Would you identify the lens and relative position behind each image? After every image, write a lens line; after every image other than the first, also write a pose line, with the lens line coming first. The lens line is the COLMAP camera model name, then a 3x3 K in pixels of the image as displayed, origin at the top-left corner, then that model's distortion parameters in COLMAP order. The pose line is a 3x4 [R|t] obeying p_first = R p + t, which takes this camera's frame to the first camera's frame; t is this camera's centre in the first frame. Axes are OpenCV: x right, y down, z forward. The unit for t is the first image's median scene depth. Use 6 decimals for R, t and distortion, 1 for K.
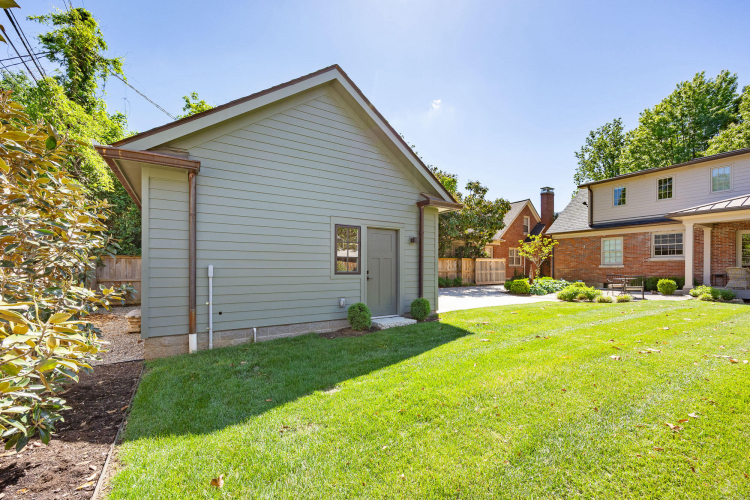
lens RADIAL K [[303.4, 0, 369.4], [0, 303.4, 267.3], [0, 0, 1]] dist [0.002164, -0.000324]
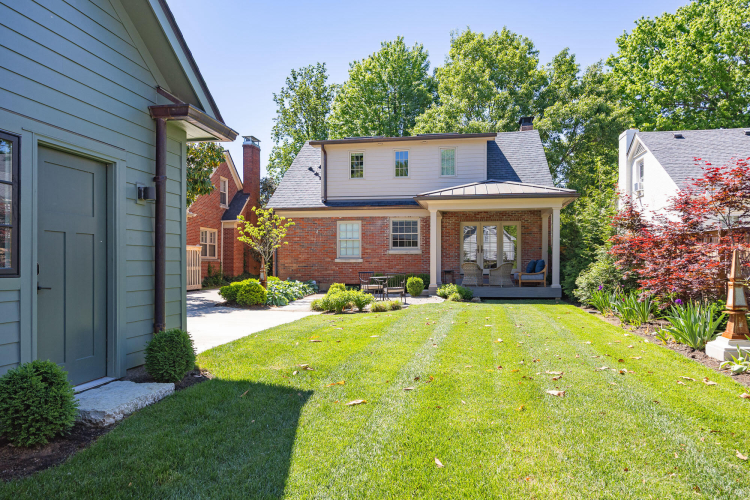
lens RADIAL K [[516.8, 0, 374.6], [0, 516.8, 257.2], [0, 0, 1]] dist [-0.004140, -0.001089]
pose [[0.669619, 0.012337, 0.742602, -0.081247], [-0.006079, 0.999920, -0.011131, 0.002330], [-0.742680, 0.002939, 0.669641, 0.134574]]
